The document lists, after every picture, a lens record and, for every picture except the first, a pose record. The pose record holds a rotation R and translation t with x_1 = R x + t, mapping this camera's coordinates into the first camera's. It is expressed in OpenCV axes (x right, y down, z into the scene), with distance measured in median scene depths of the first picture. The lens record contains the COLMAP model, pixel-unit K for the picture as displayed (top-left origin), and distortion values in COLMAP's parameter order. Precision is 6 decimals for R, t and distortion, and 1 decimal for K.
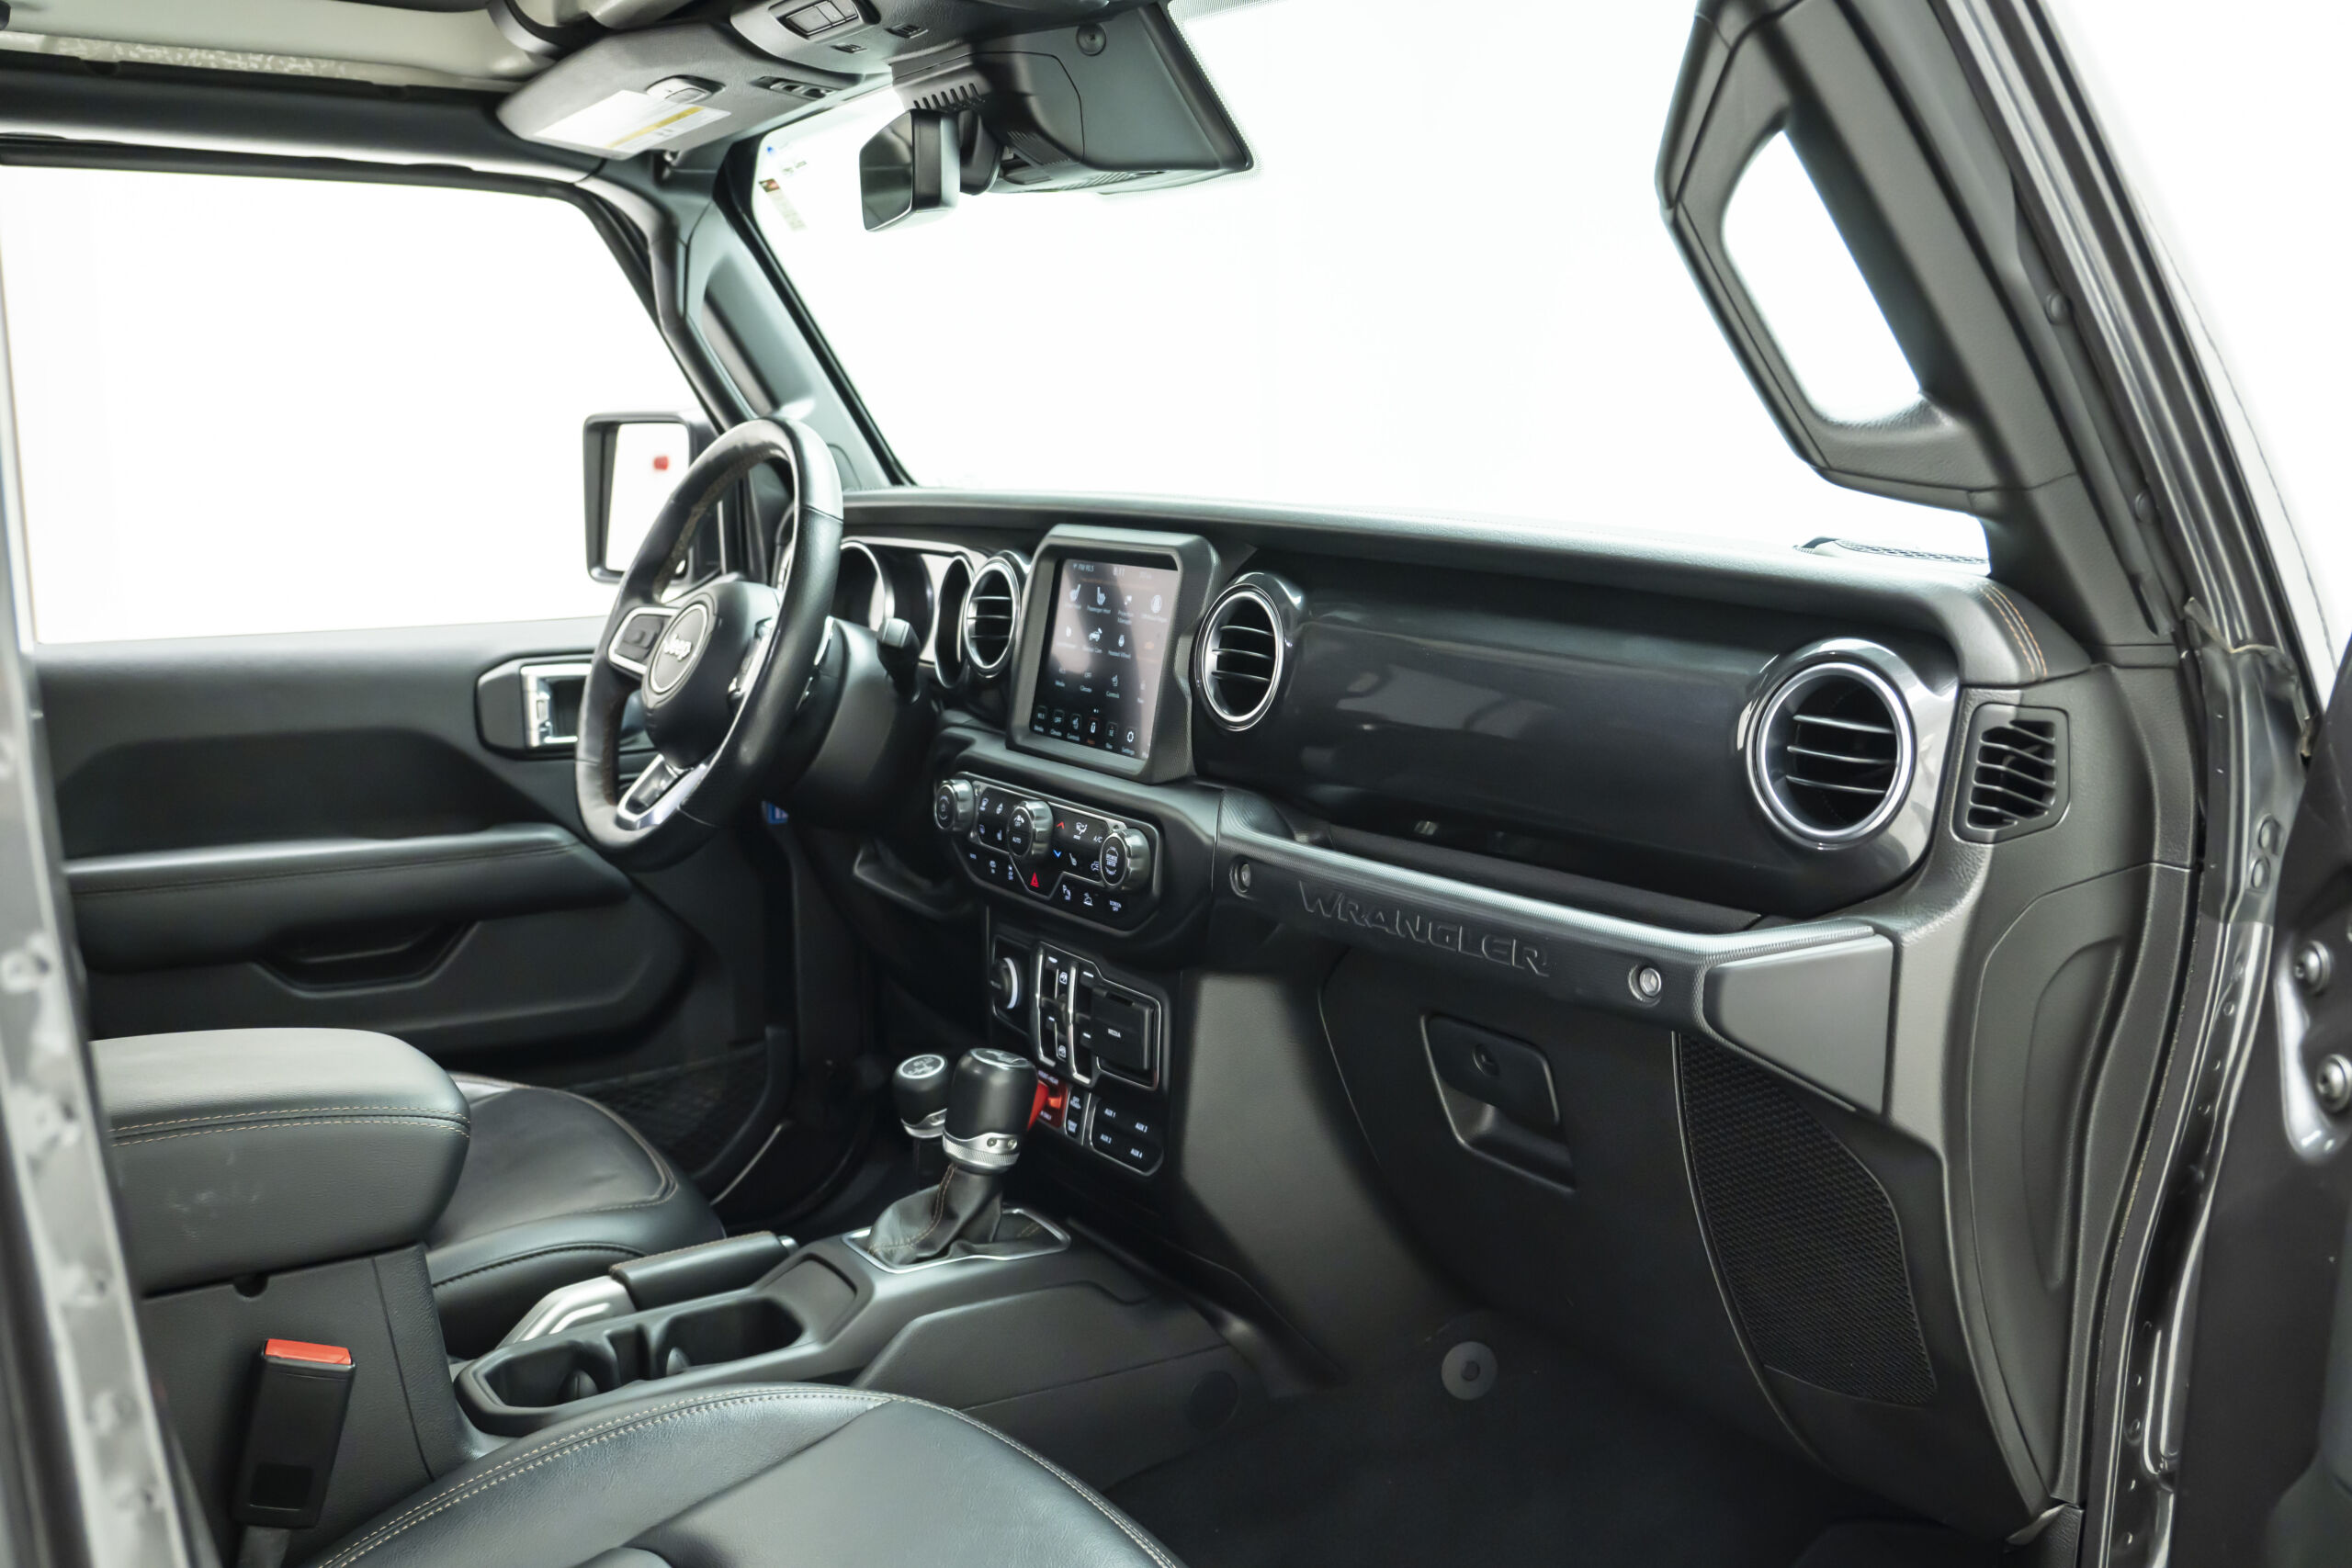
lens RADIAL K [[2158.4, 0, 1176.0], [0, 2158.4, 784.0], [0, 0, 1]] dist [-0.176318, -0.000164]
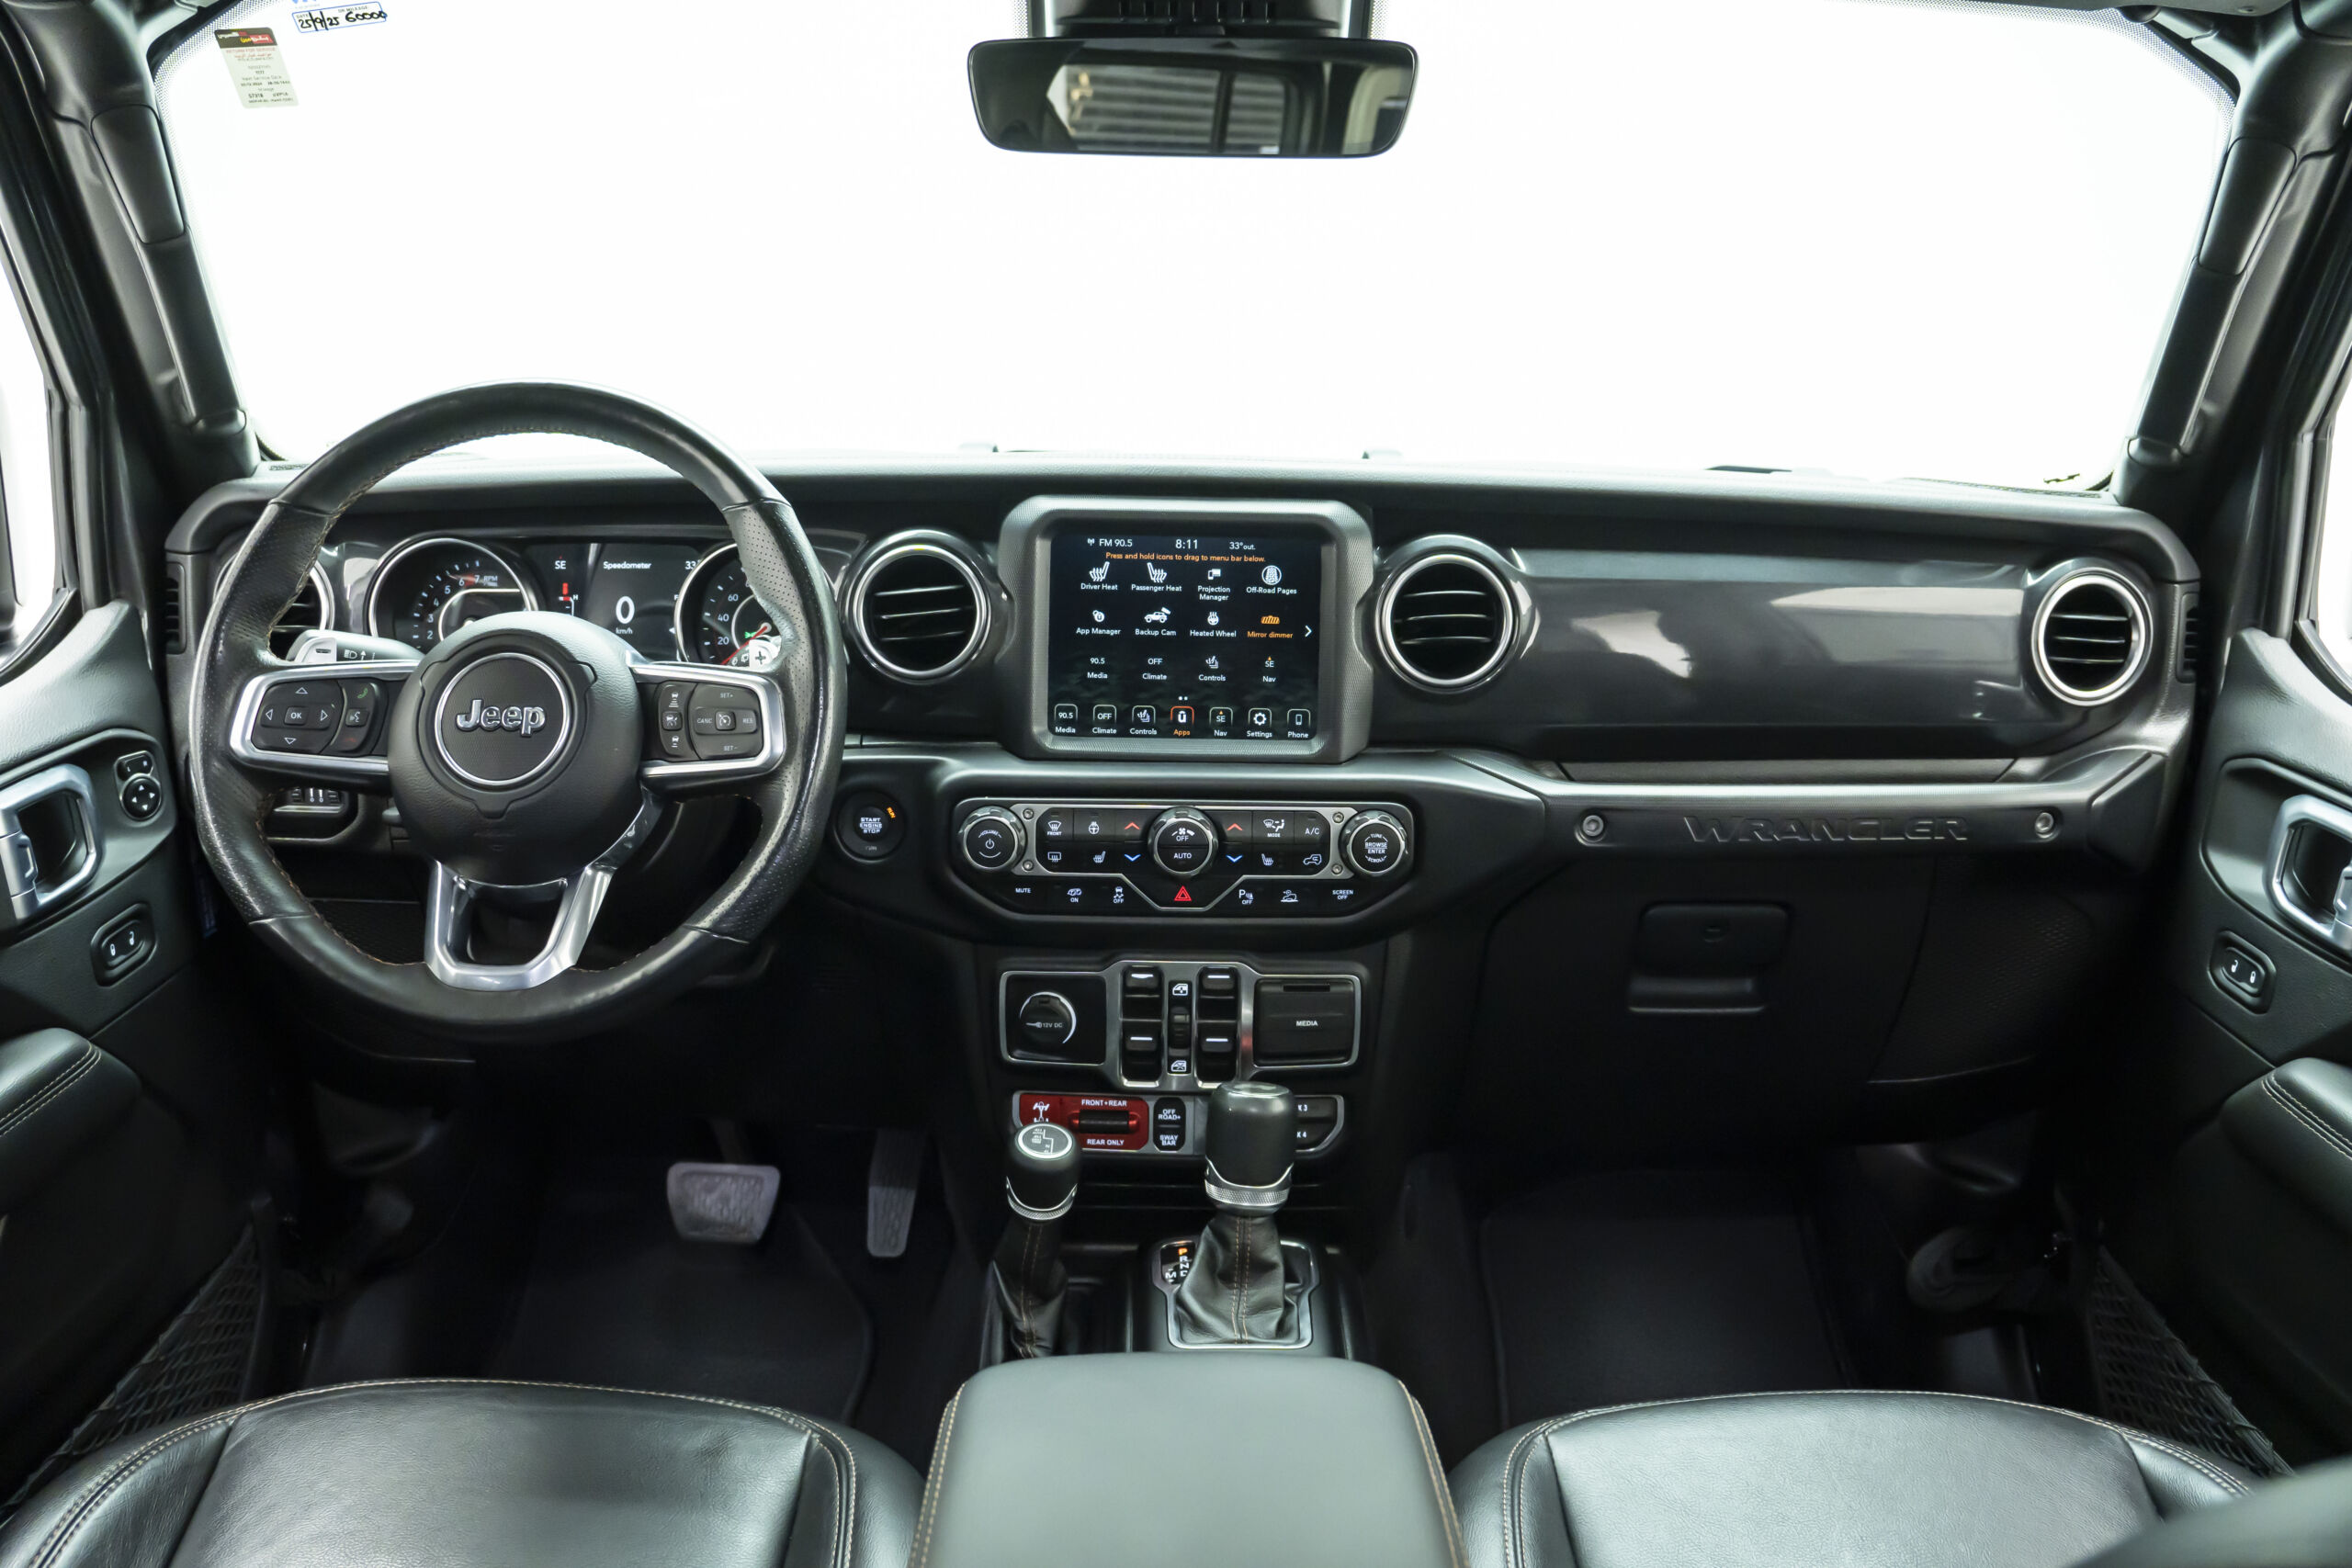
lens RADIAL K [[1878.5, 0, 1159.8], [0, 1878.5, 788.3], [0, 0, 1]] dist [-0.207193, 0.116348]
pose [[0.552193, -0.219654, 0.804261, -0.712609], [0.125272, 0.975577, 0.180432, -0.145923], [-0.824251, 0.001118, 0.566223, 0.576661]]
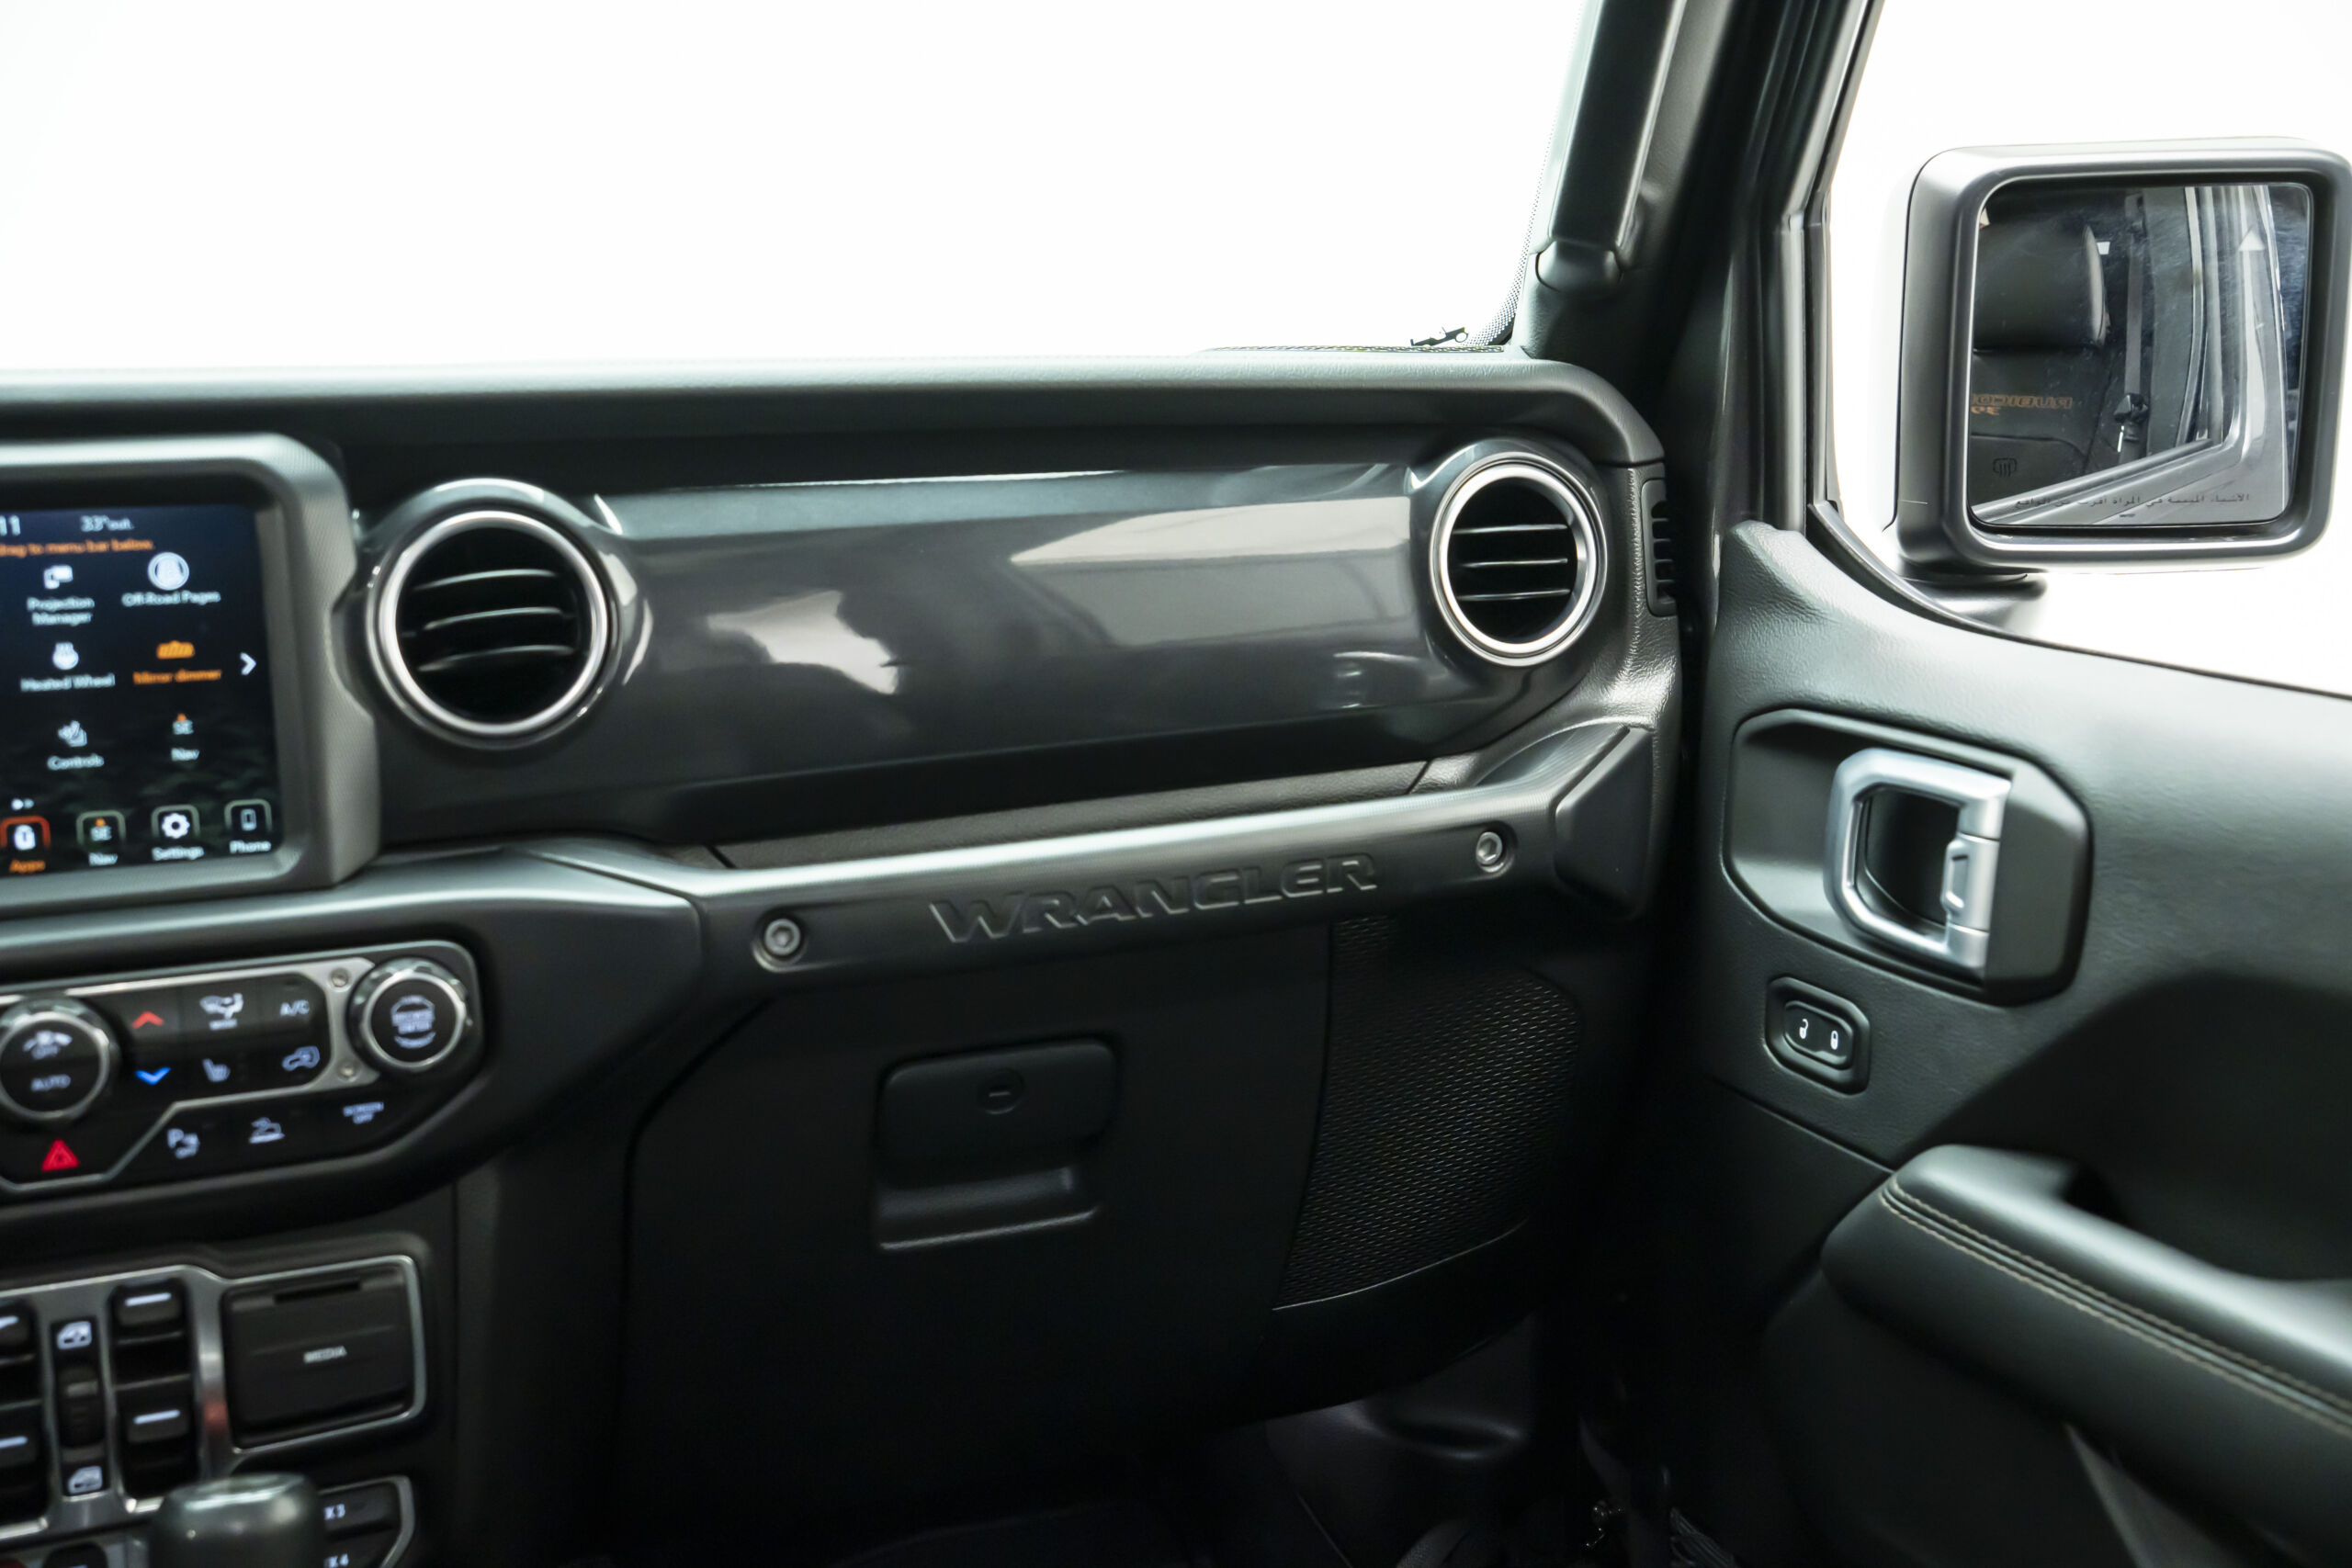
lens RADIAL K [[2834.4, 0, 1155.1], [0, 2834.4, 781.5], [0, 0, 1]] dist [-0.031669, 0.382102]
pose [[0.194783, -0.190151, 0.962238, -0.646720], [0.180520, 0.971220, 0.155384, -0.097813], [-0.964091, 0.143437, 0.223503, 0.614061]]
